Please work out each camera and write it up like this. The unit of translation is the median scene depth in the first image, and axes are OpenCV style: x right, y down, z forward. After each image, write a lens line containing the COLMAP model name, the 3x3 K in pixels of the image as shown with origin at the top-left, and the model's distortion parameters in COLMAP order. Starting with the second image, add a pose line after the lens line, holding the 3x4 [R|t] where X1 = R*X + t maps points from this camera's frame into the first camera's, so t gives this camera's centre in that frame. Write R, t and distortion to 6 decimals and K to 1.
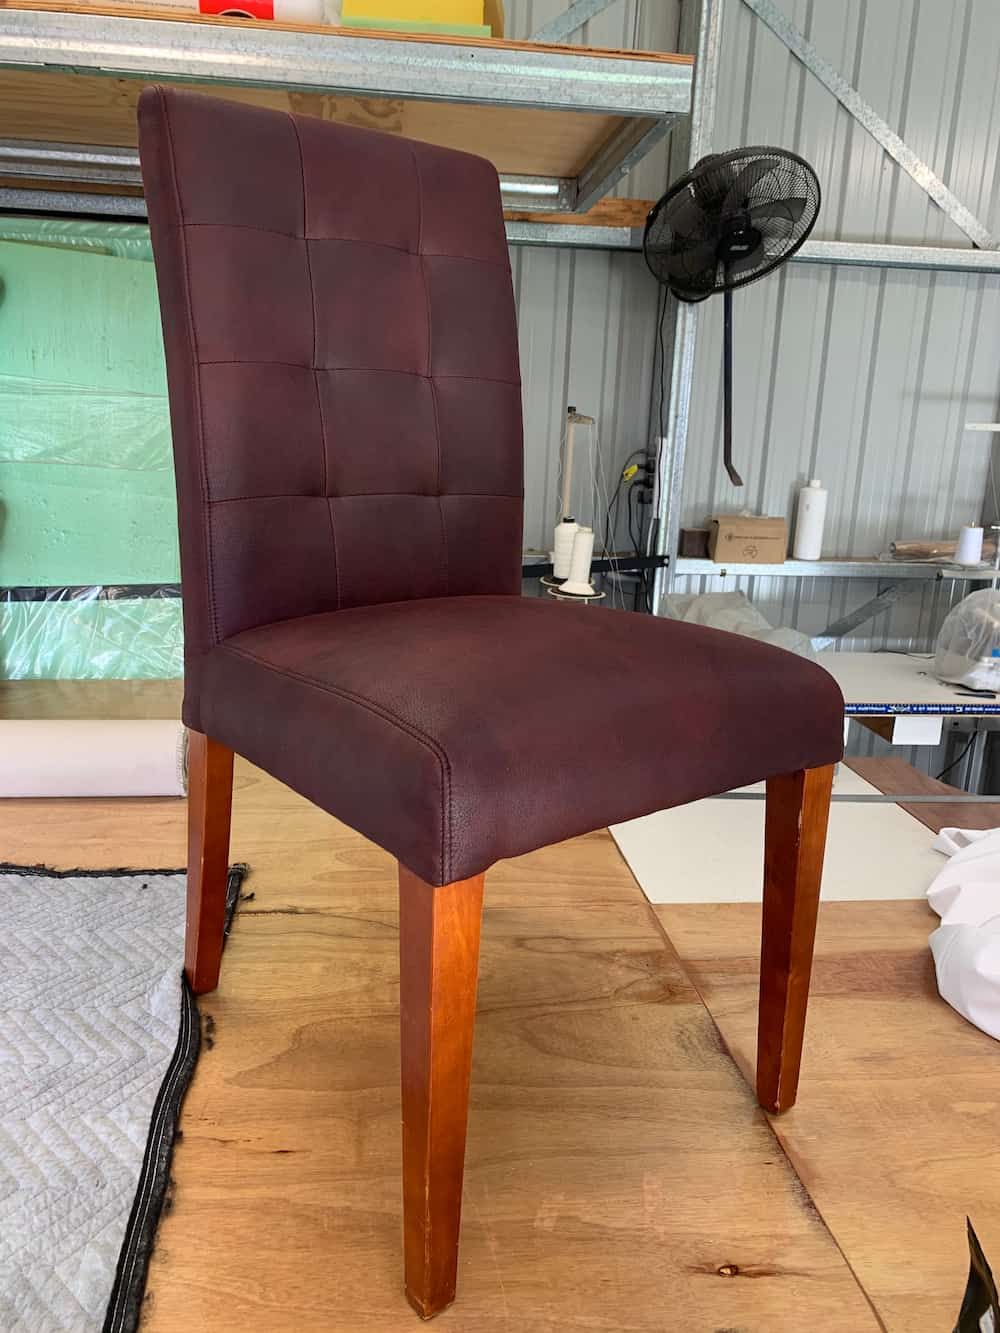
lens RADIAL K [[1042.9, 0, 507.0], [0, 1042.9, 675.5], [0, 0, 1]] dist [0.028323, -0.012431]
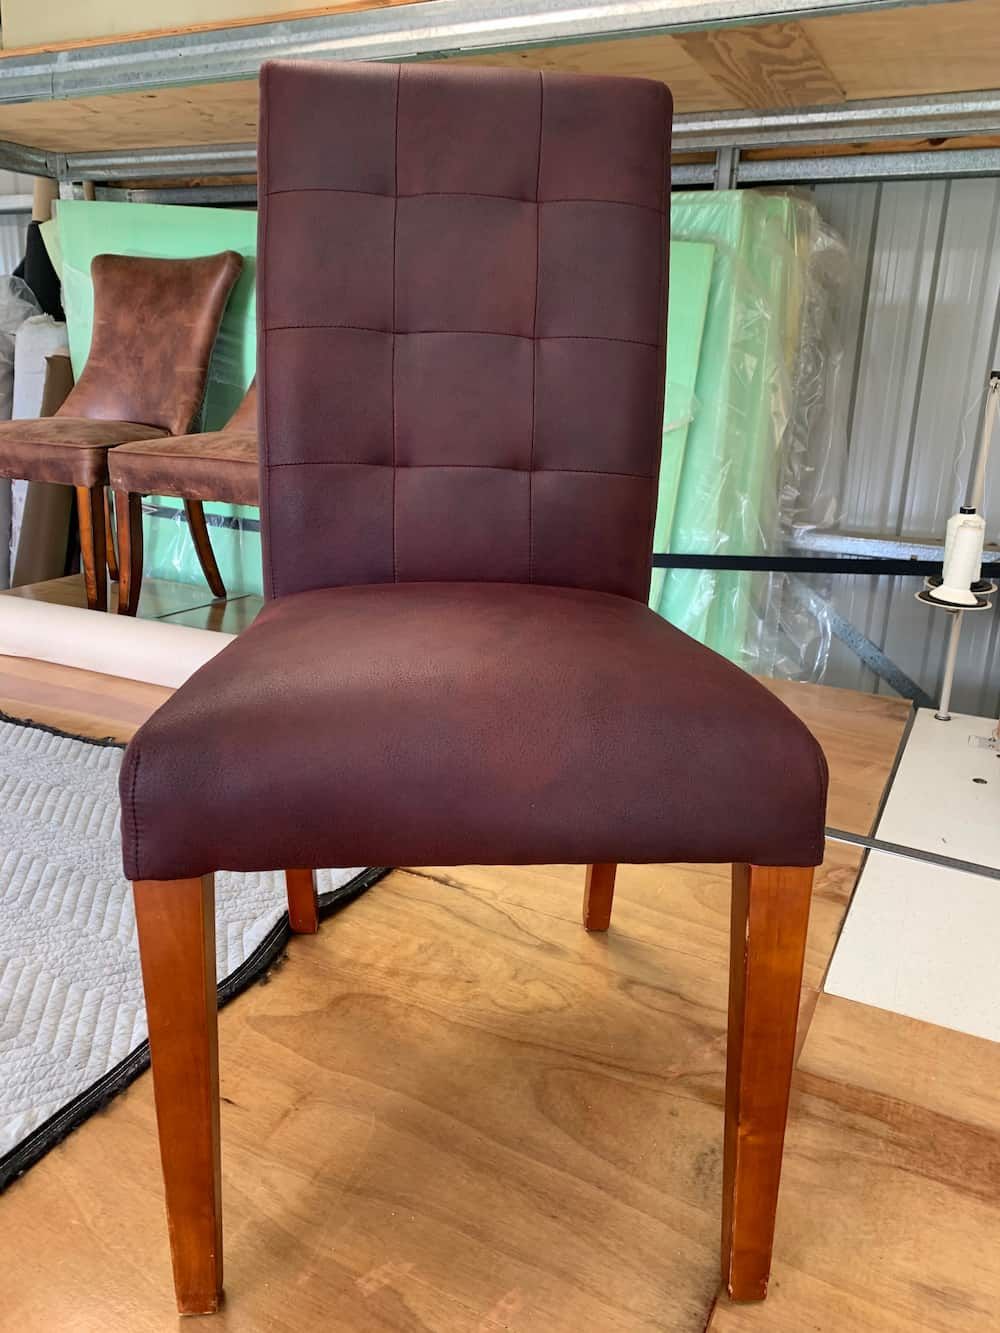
lens RADIAL K [[1042.9, 0, 500.0], [0, 1042.9, 660.3], [0, 0, 1]] dist [0.028323, -0.012431]
pose [[0.828977, 0.146887, -0.539649, 0.416964], [-0.138324, 0.988766, 0.056647, -0.056687], [0.541907, 0.027687, 0.839982, 0.226151]]
